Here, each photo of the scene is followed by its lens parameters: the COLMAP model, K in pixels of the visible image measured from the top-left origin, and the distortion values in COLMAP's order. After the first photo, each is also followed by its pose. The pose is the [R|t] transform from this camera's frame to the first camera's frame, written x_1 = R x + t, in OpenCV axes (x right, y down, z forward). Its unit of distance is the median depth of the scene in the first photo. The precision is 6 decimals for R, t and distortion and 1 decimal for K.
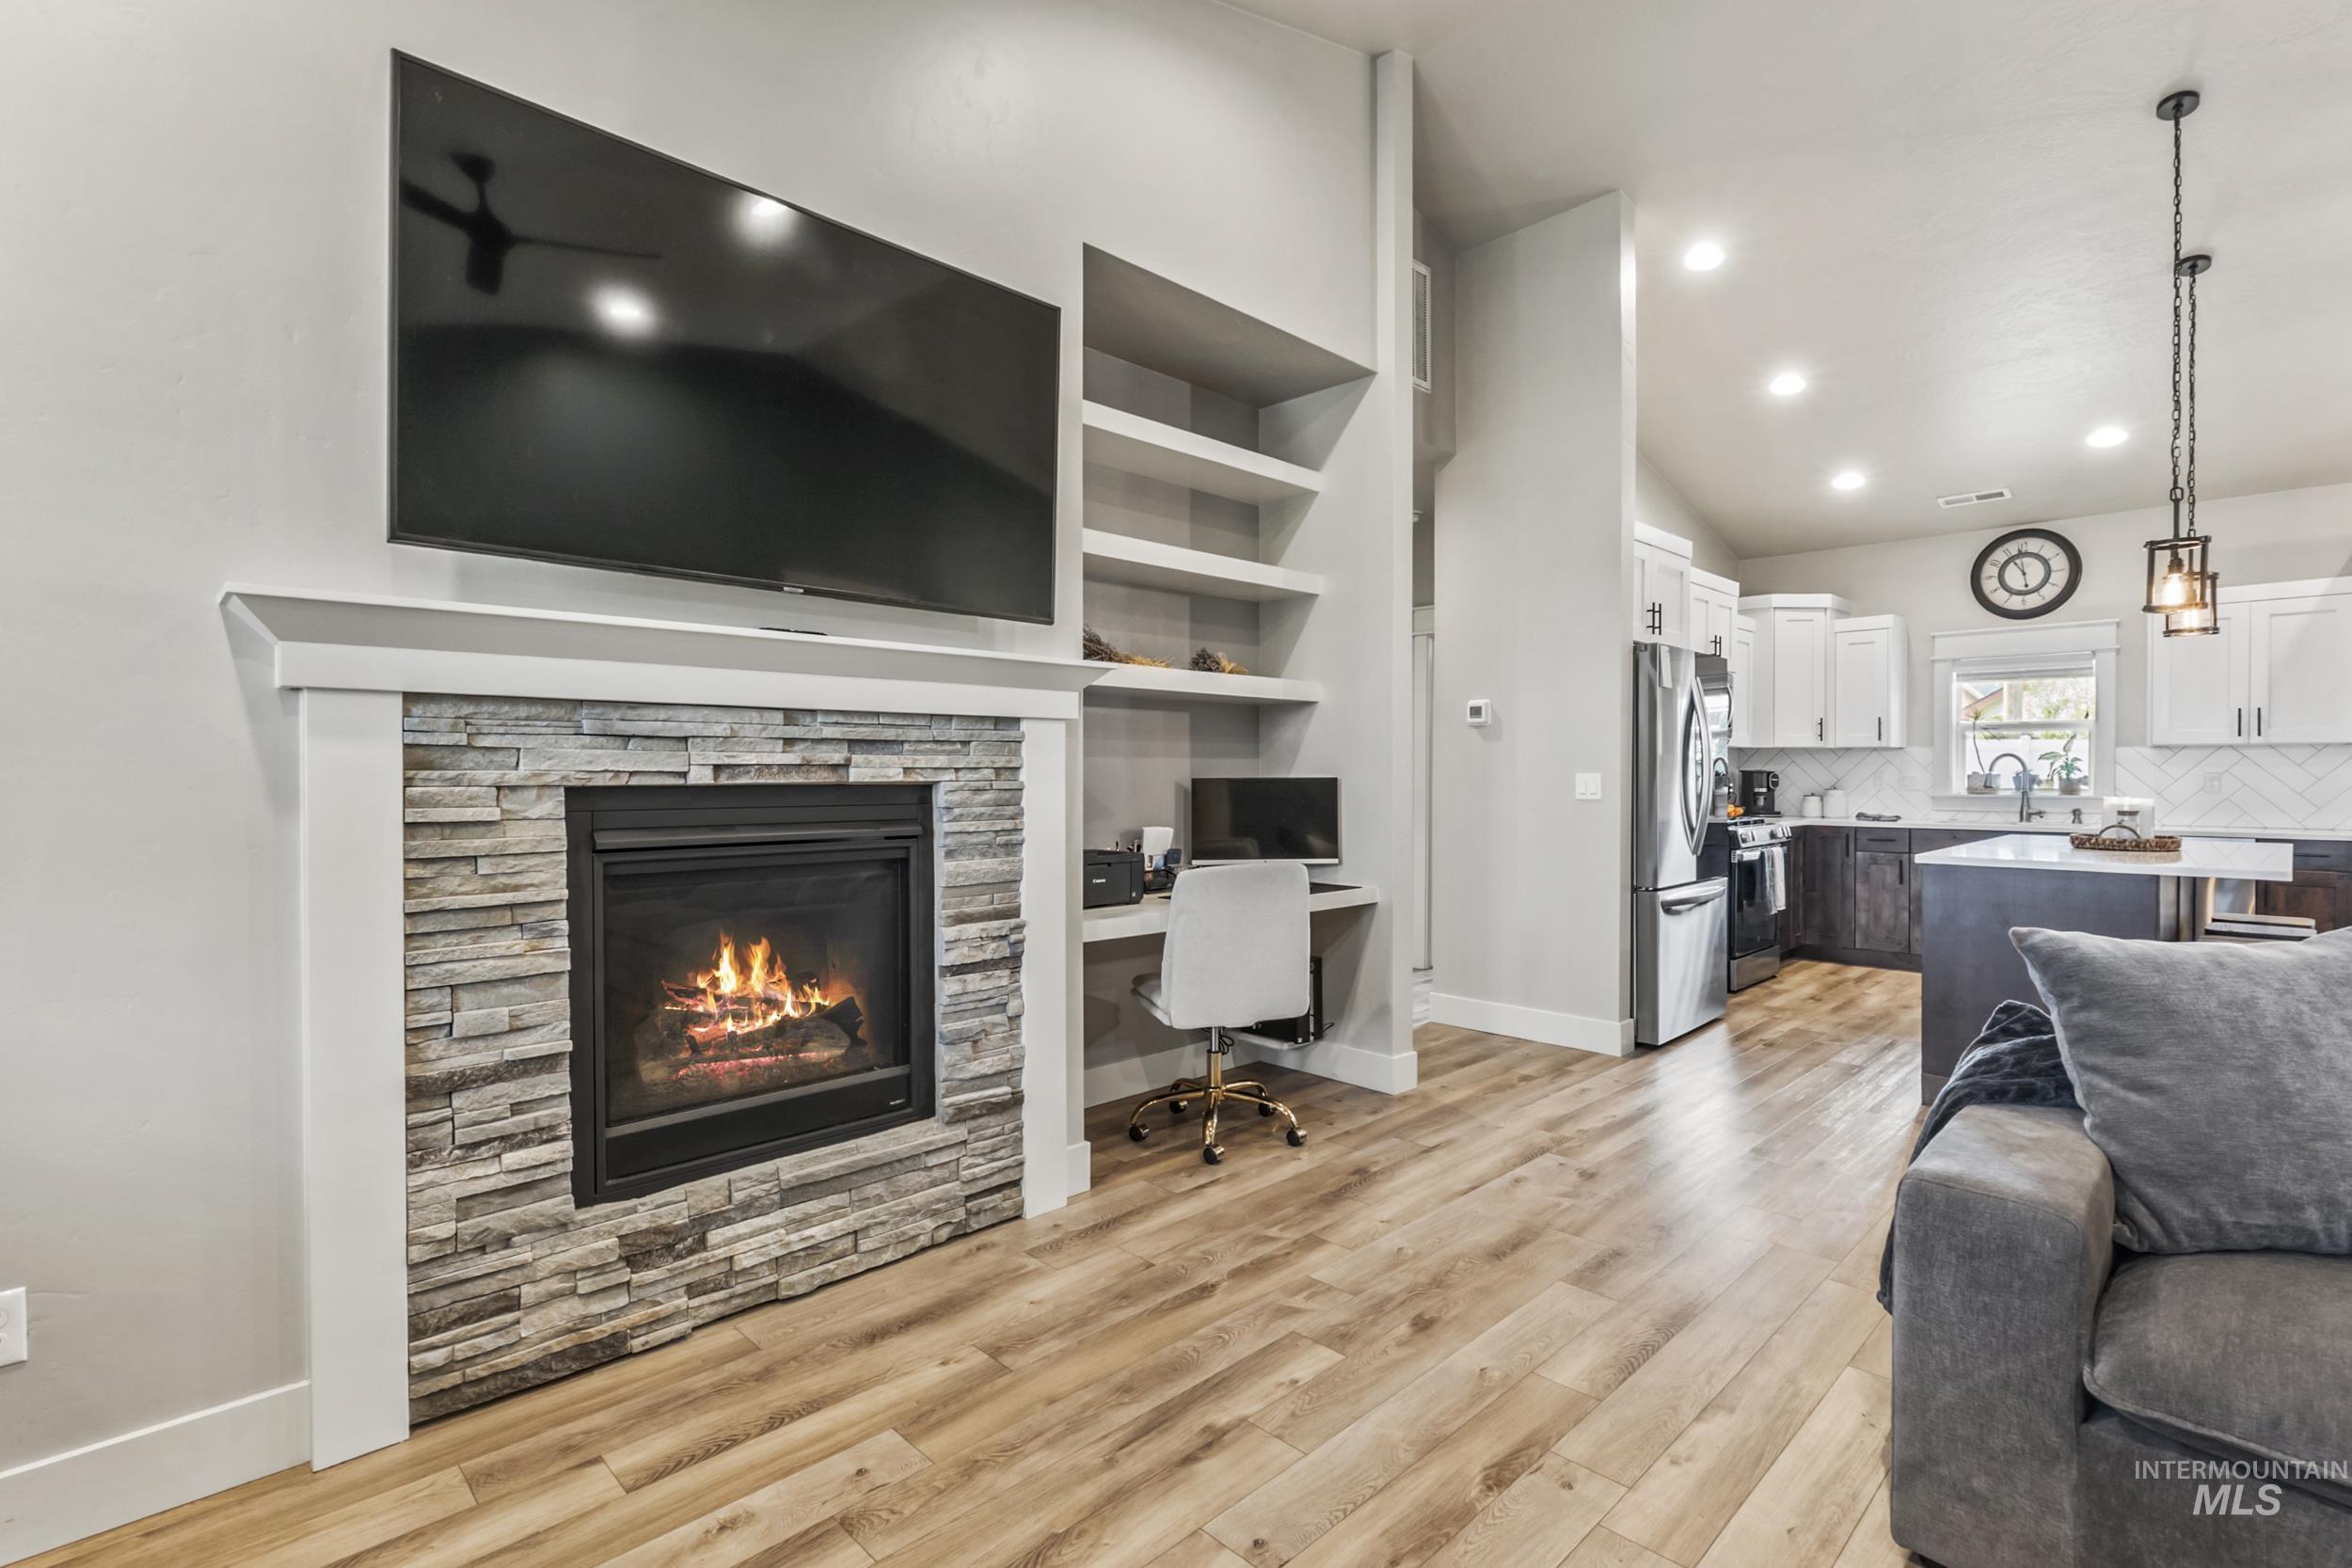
lens RADIAL K [[1131.5, 0, 1145.6], [0, 1131.5, 798.4], [0, 0, 1]] dist [-0.003350, -0.000600]
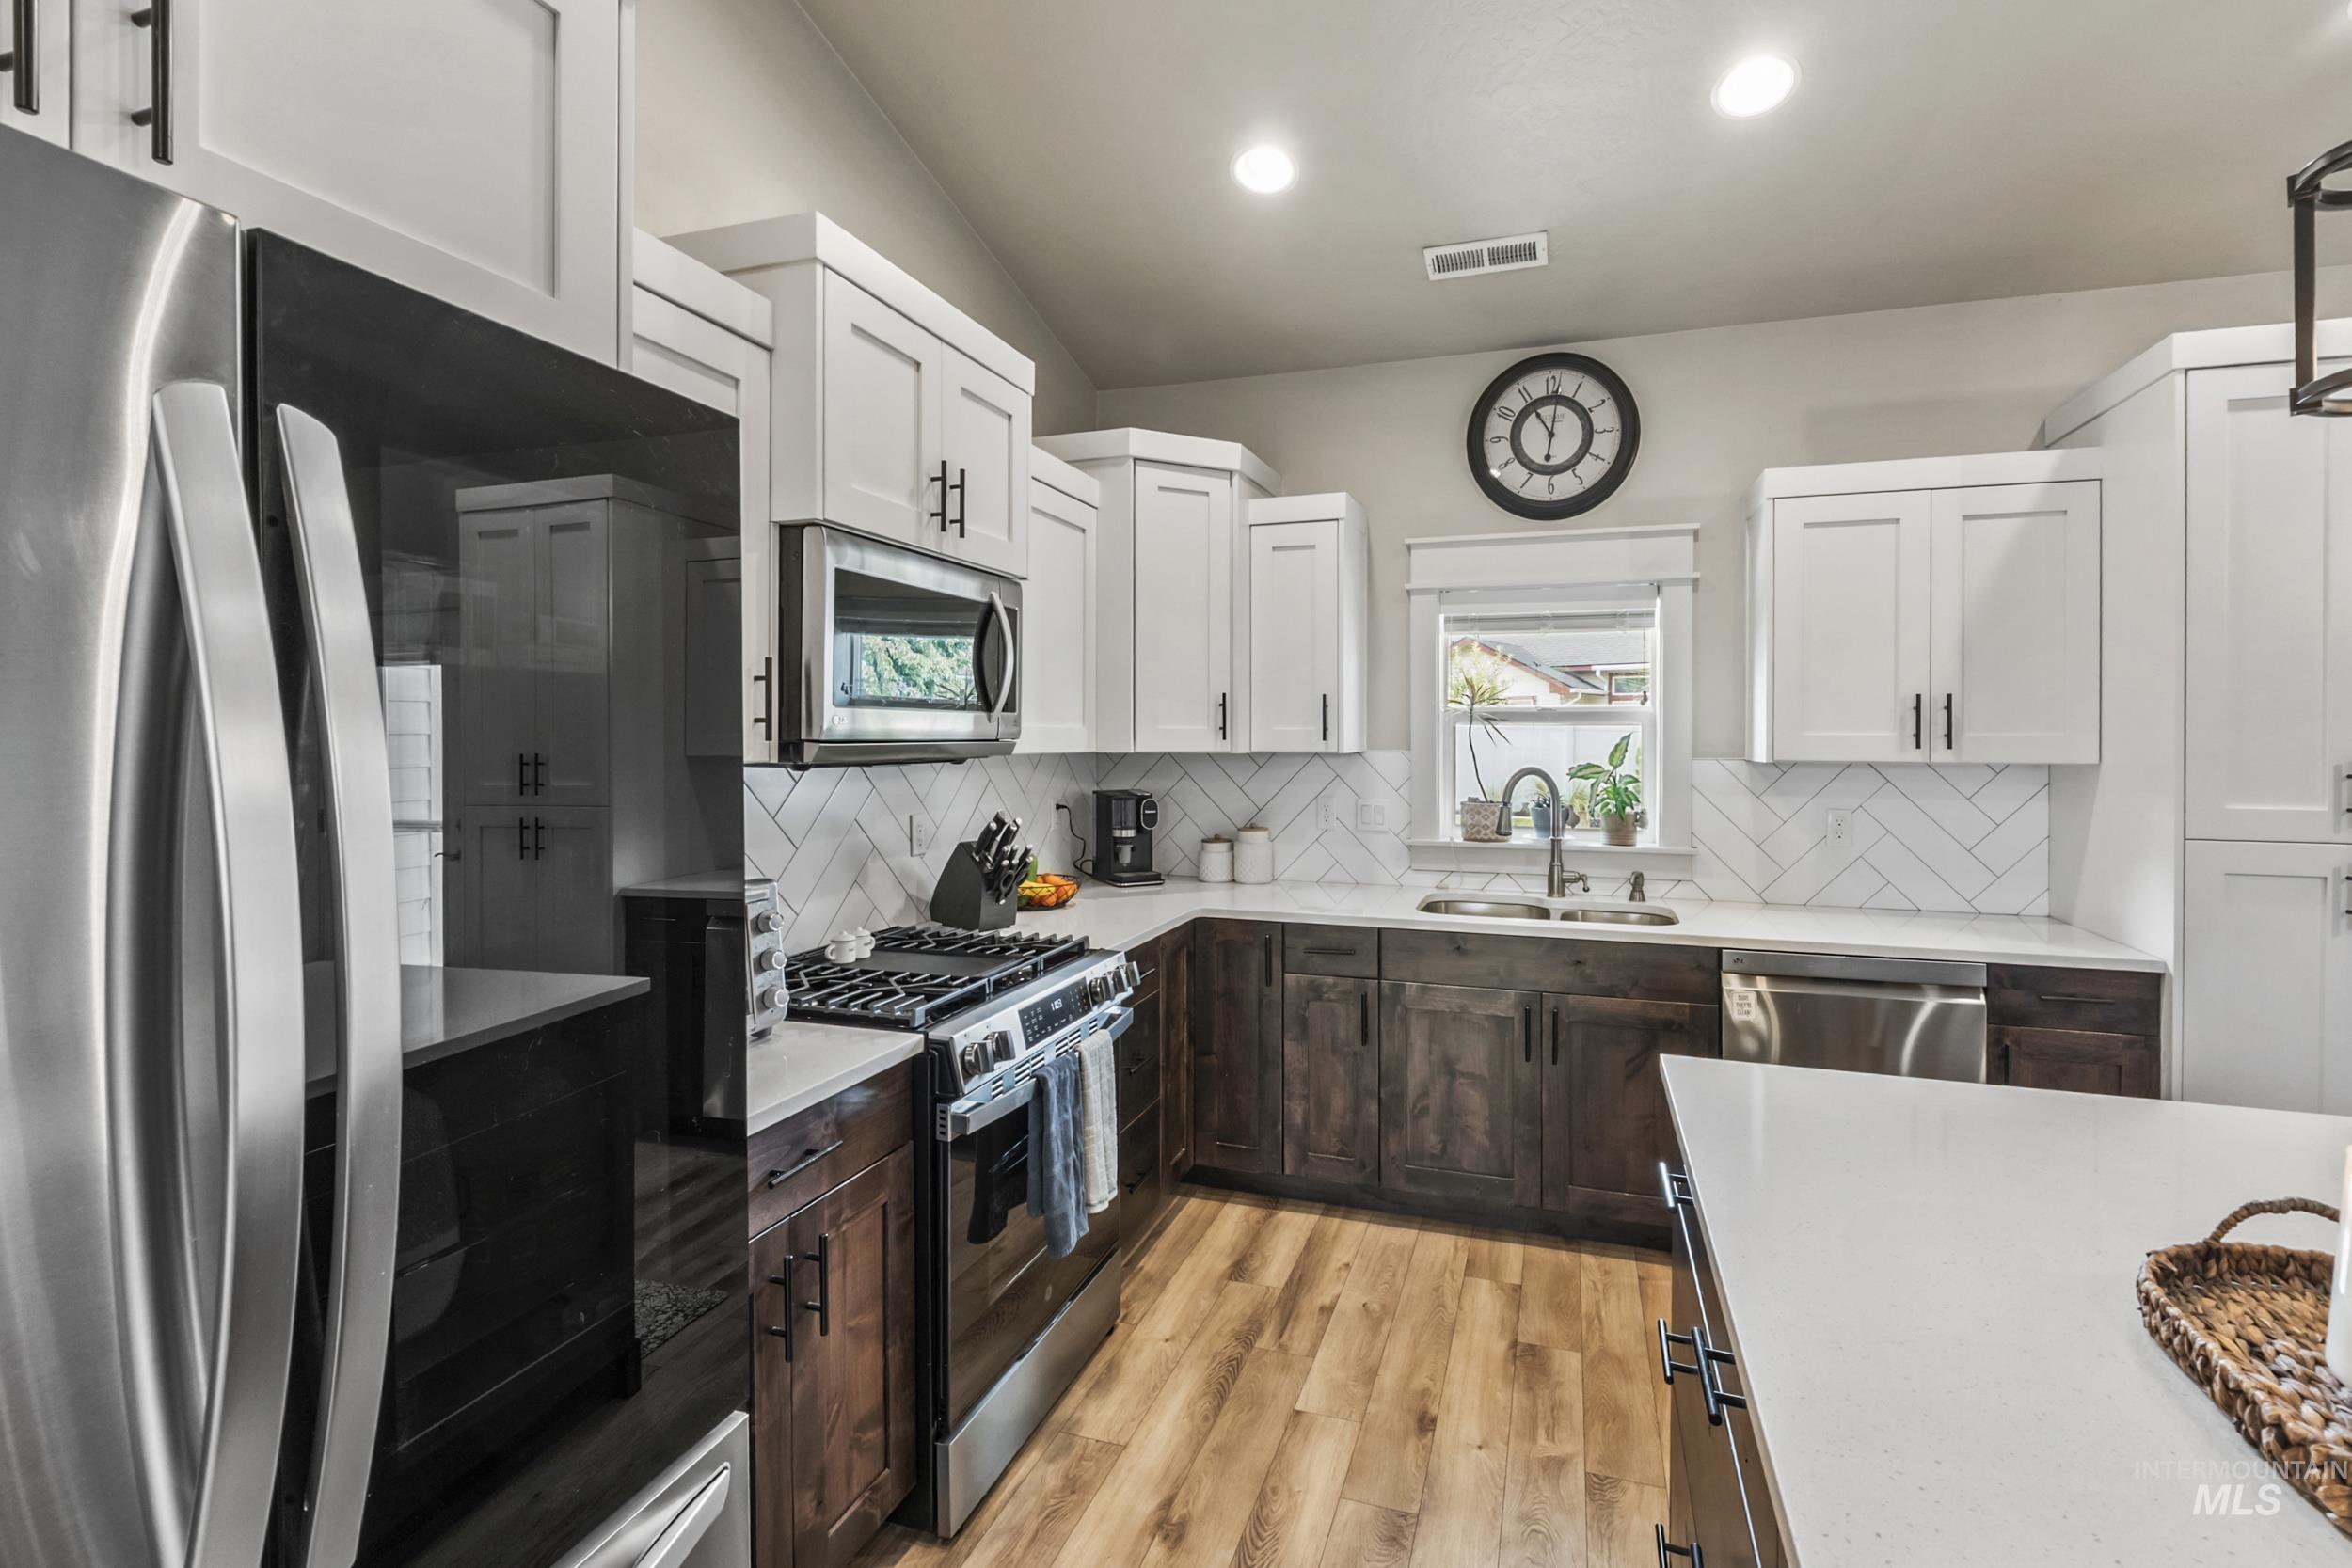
lens RADIAL K [[1163.3, 0, 1159.5], [0, 1163.3, 738.0], [0, 0, 1]] dist [0.000241, -0.000562]
pose [[0.905953, 0.006363, 0.423331, 0.760688], [0.002119, 0.999806, -0.019564, -0.088984], [-0.423373, 0.018621, 0.905764, 1.175541]]
